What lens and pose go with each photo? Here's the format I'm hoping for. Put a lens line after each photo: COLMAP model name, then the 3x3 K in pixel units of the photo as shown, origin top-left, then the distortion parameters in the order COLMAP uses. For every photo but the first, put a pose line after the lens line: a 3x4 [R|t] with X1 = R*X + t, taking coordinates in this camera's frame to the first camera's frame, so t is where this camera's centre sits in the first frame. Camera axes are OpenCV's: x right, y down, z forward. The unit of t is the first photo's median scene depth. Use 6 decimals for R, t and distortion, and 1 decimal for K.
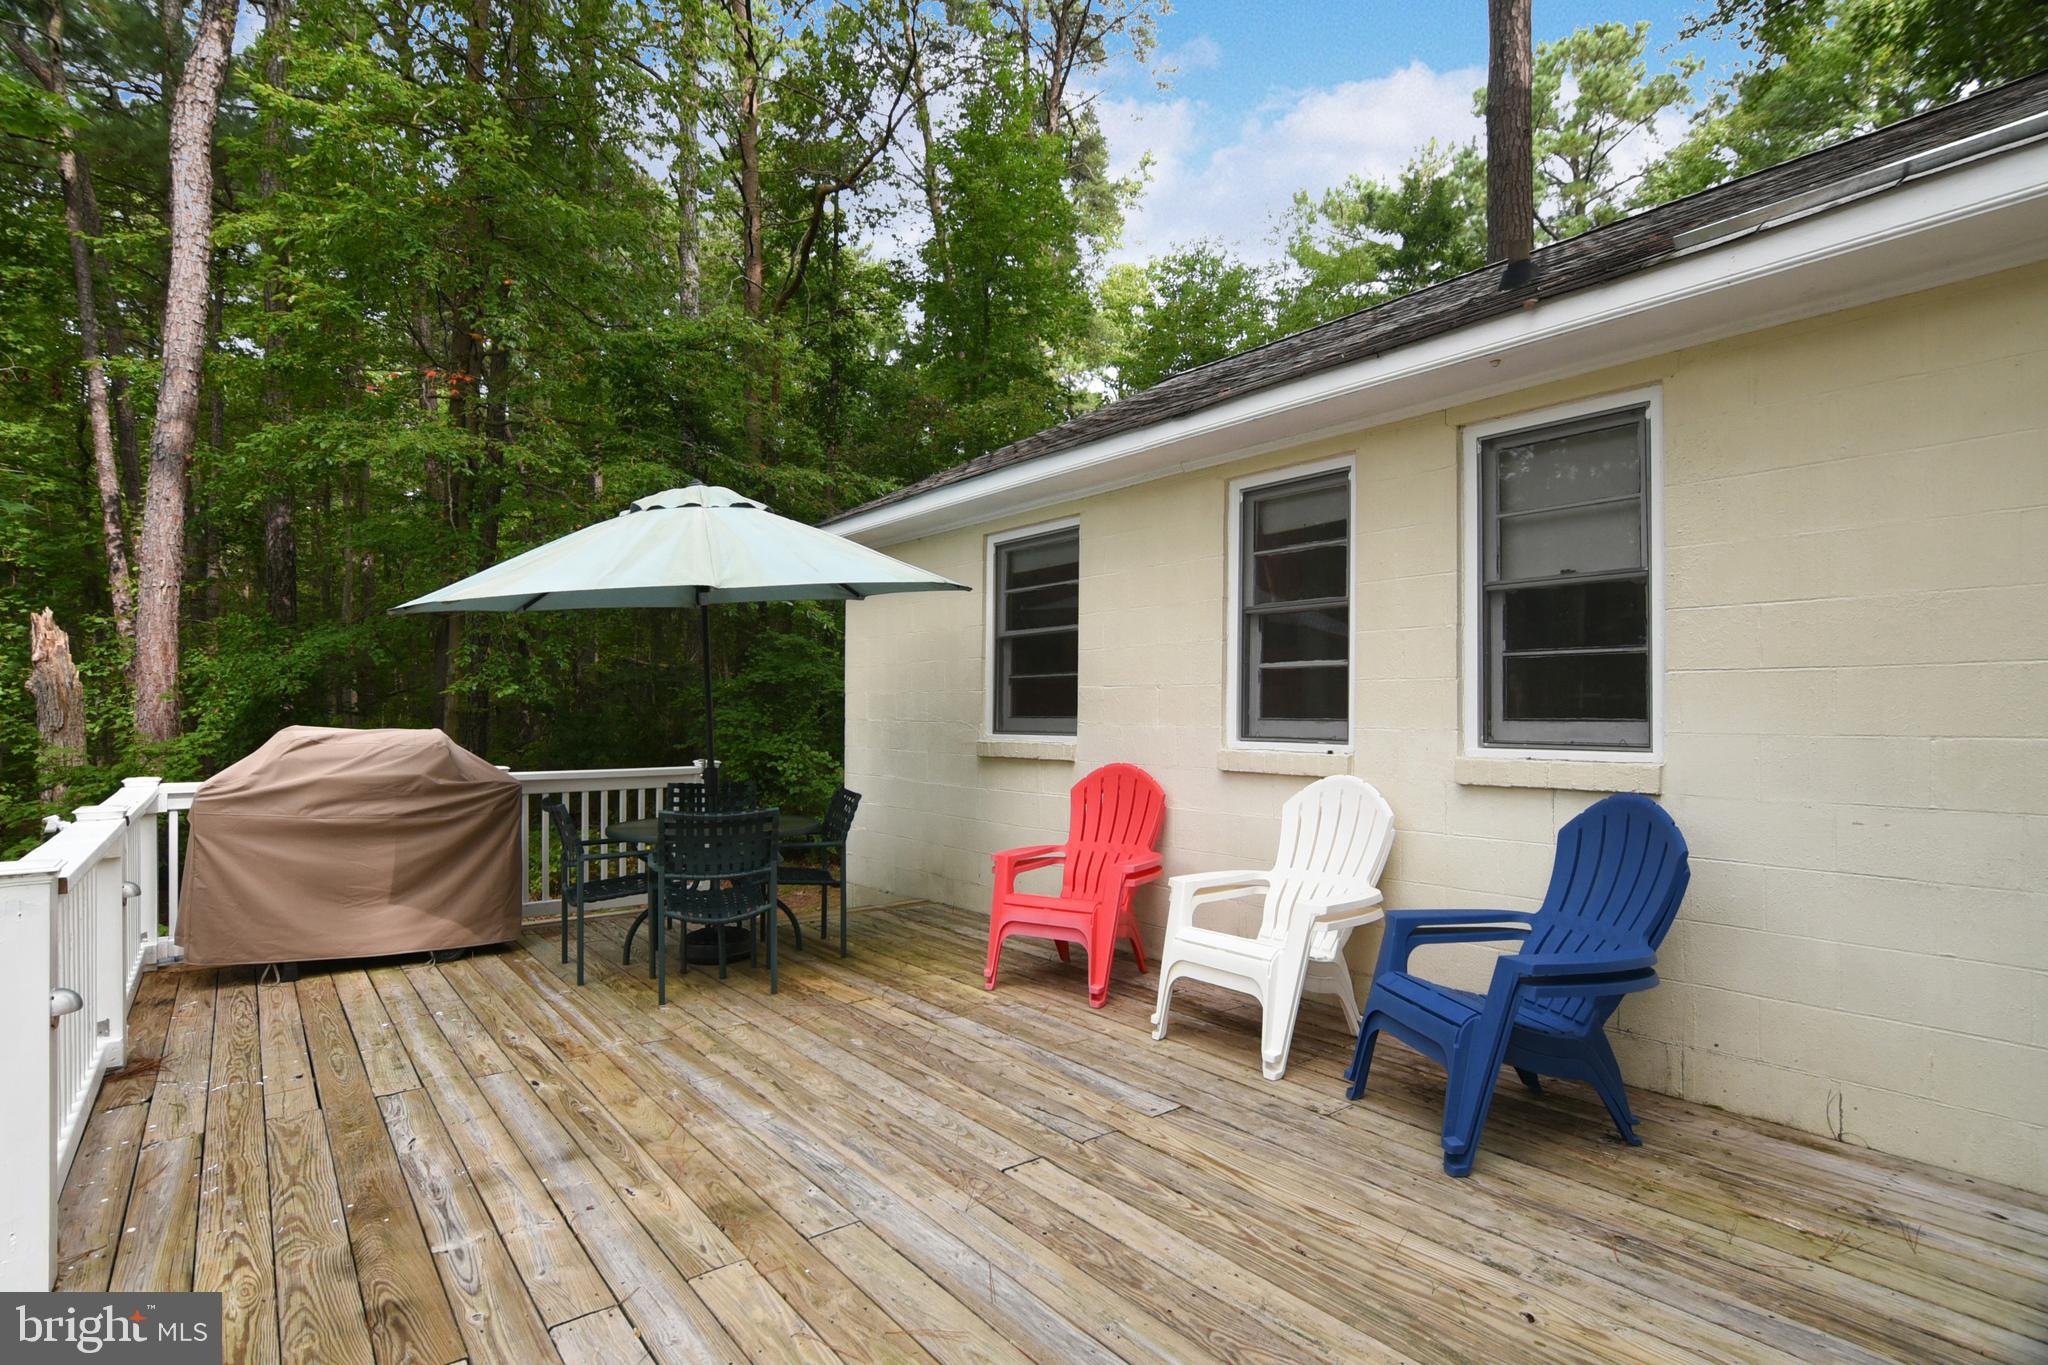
lens RADIAL K [[1005.8, 0, 1022.1], [0, 1005.8, 655.0], [0, 0, 1]] dist [-0.029376, 0.001934]
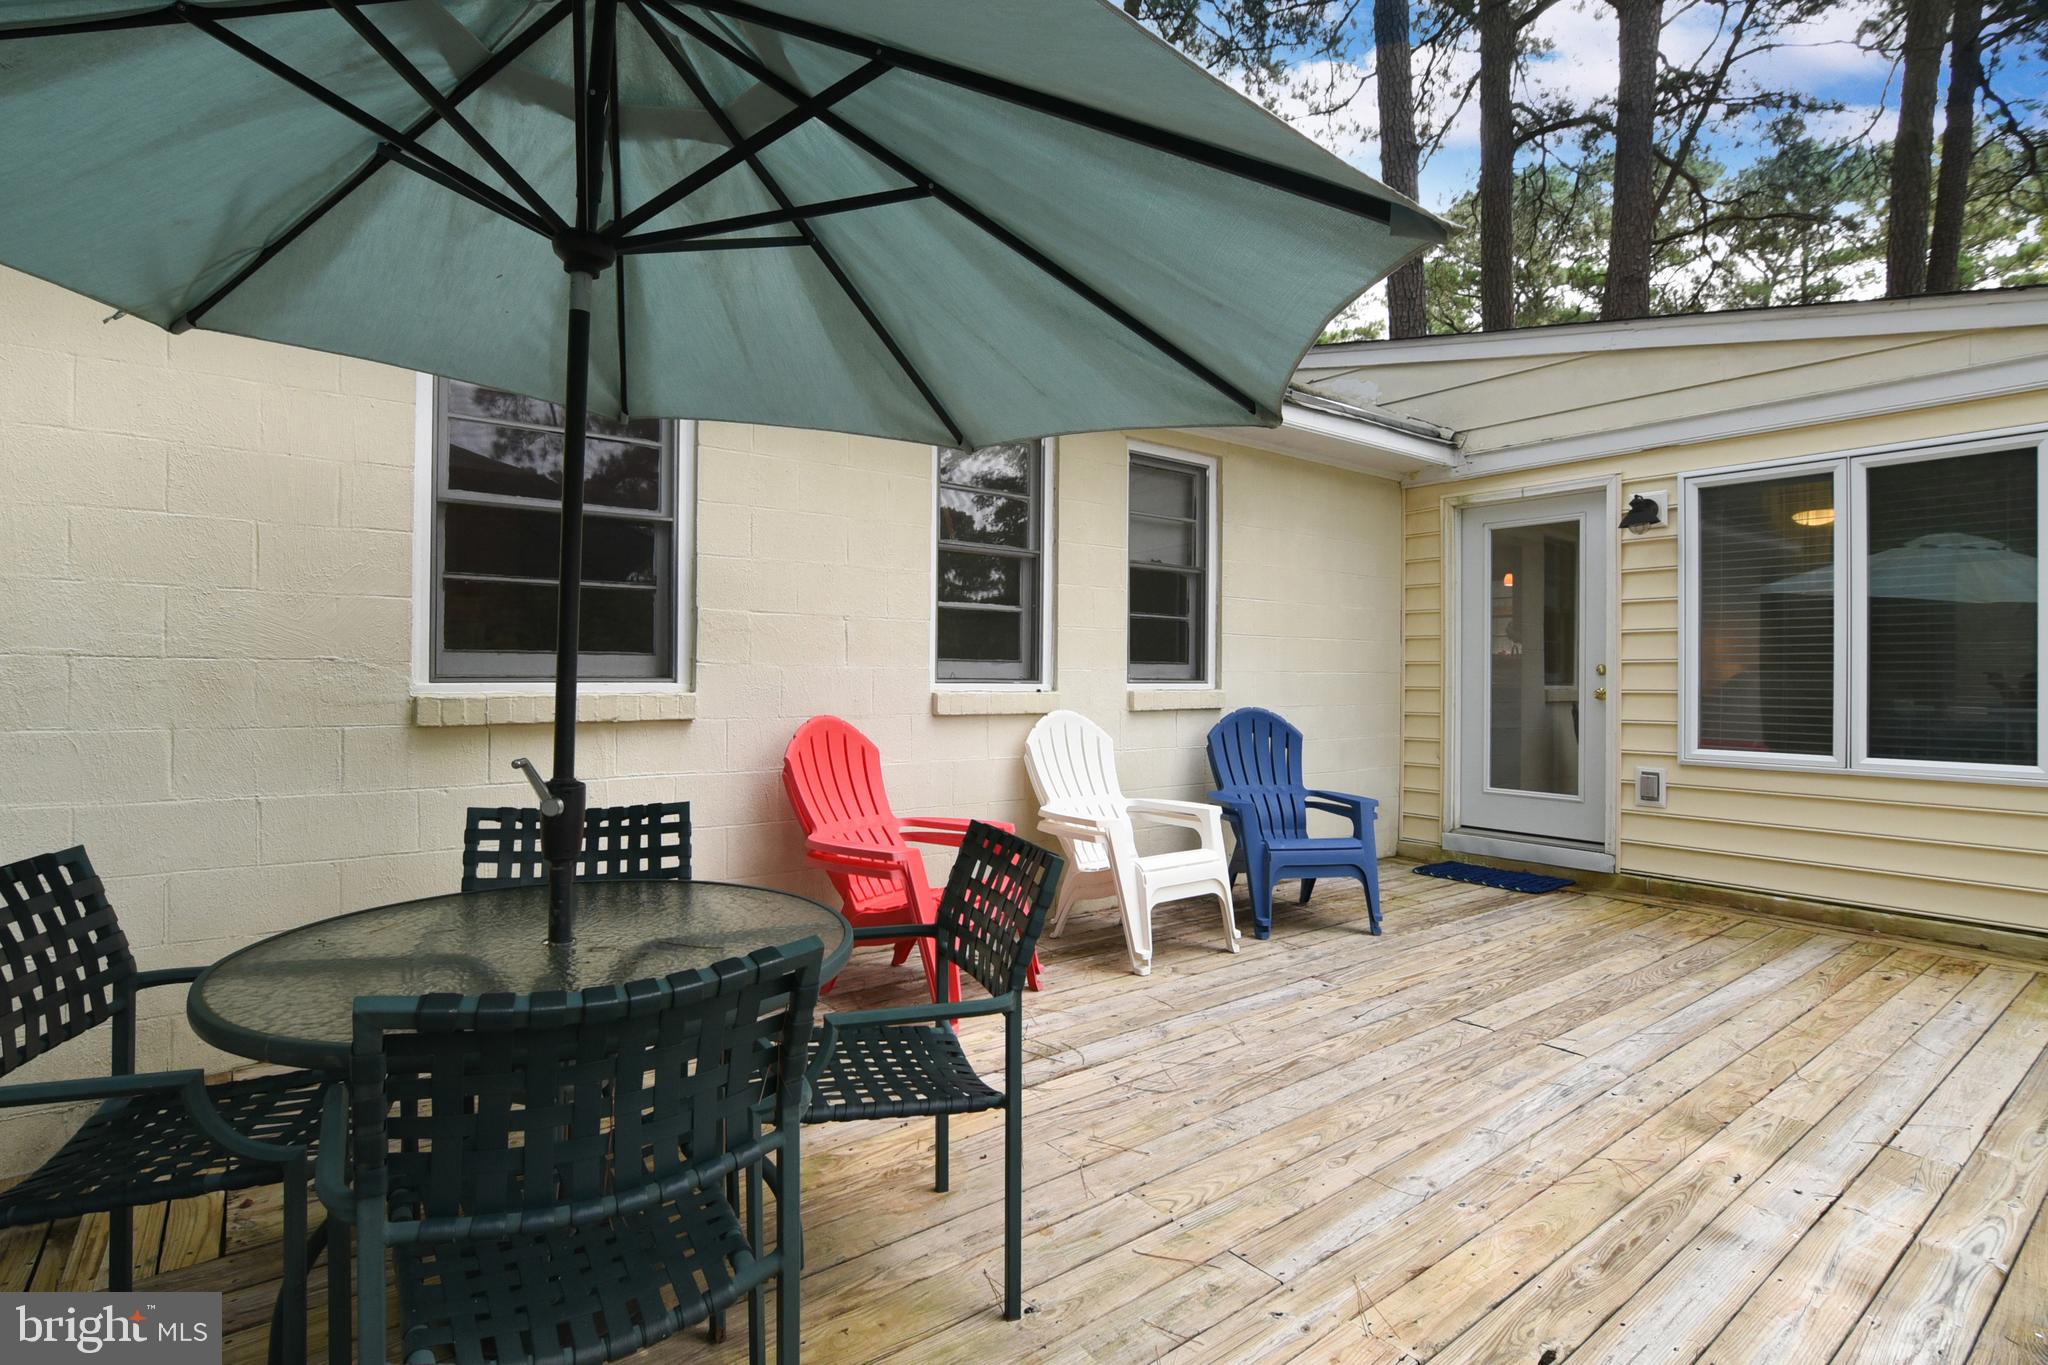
lens RADIAL K [[1005.8, 0, 1022.1], [0, 1005.8, 655.0], [0, 0, 1]] dist [-0.029376, 0.001934]
pose [[0.010660, 0.022322, 0.999694, -1.151552], [-0.060208, 0.997951, -0.021641, 0.122297], [-0.998129, -0.059959, 0.011982, 1.483240]]
